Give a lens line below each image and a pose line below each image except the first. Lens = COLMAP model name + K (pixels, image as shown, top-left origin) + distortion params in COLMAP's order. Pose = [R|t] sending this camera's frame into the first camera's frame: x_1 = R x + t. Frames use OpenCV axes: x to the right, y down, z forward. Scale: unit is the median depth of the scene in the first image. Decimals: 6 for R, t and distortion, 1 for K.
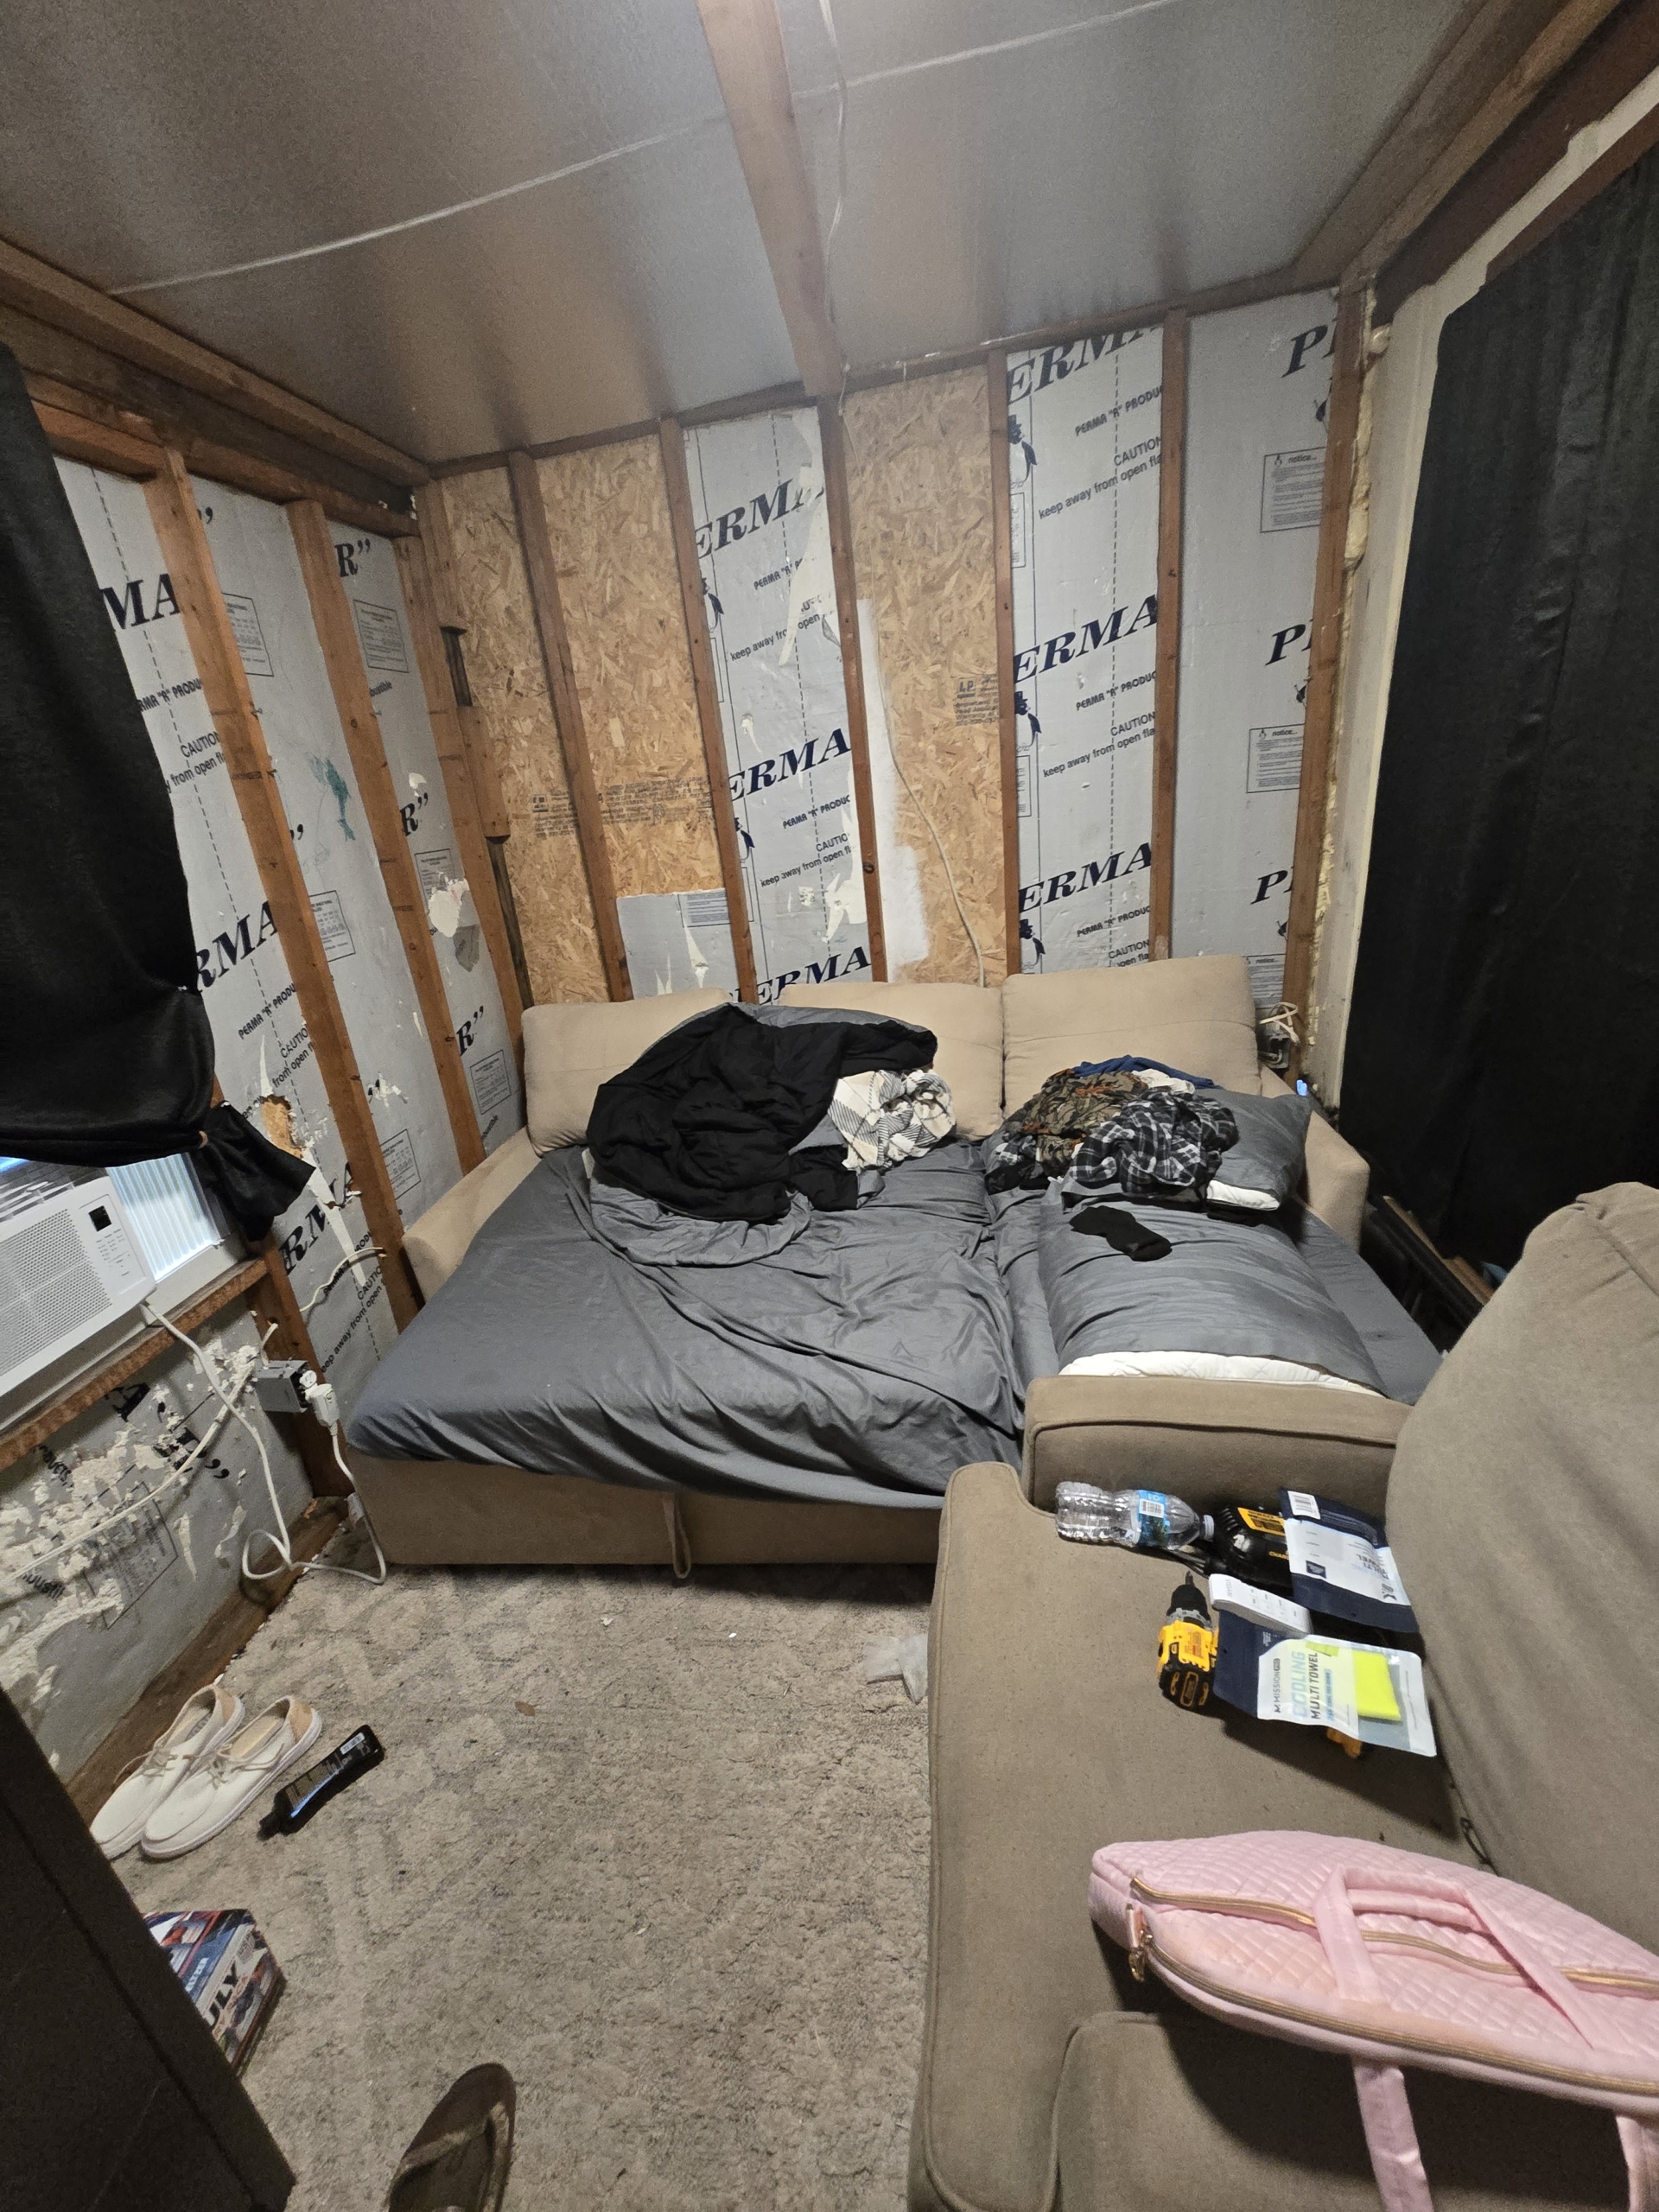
lens RADIAL K [[912.6, 0, 829.5], [0, 912.6, 1106.0], [0, 0, 1]] dist [0.008761, -0.005579]
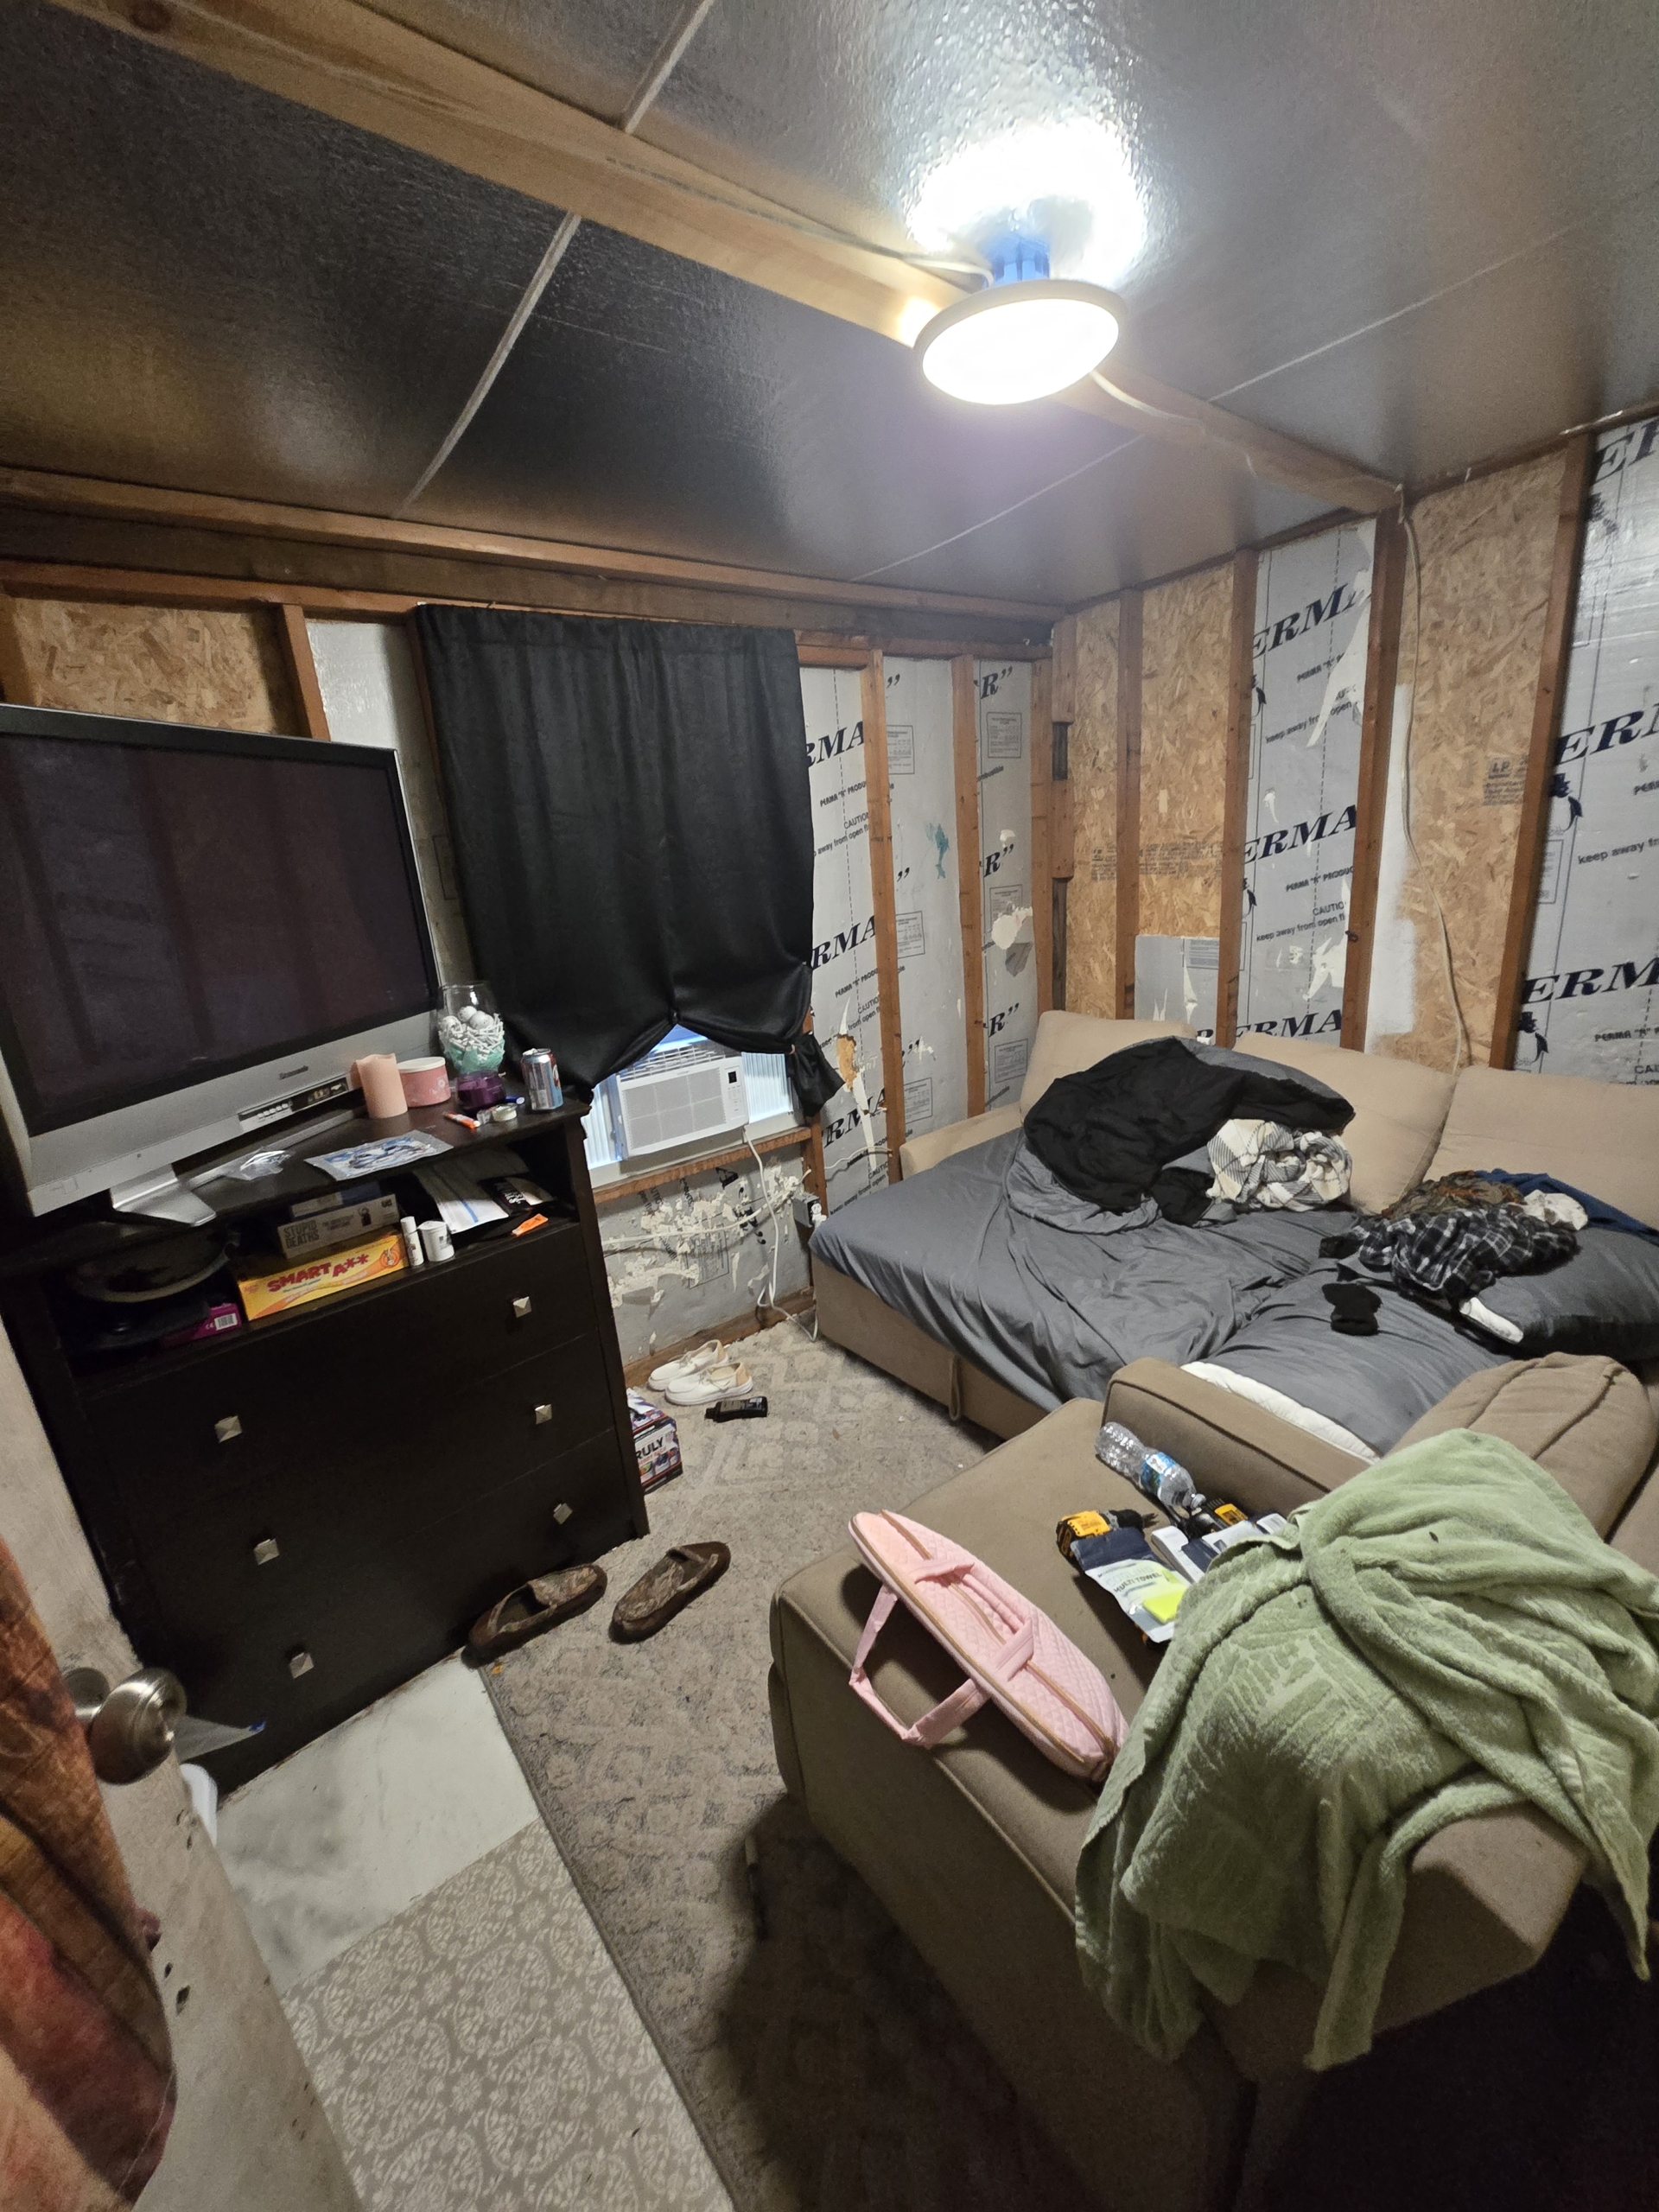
lens RADIAL K [[912.6, 0, 829.5], [0, 912.6, 1106.0], [0, 0, 1]] dist [0.008761, -0.005579]
pose [[0.707078, 0.245715, -0.663073, 0.404489], [-0.243028, 0.965011, 0.098447, -0.036157], [0.664062, 0.091536, 0.742053, -0.173431]]
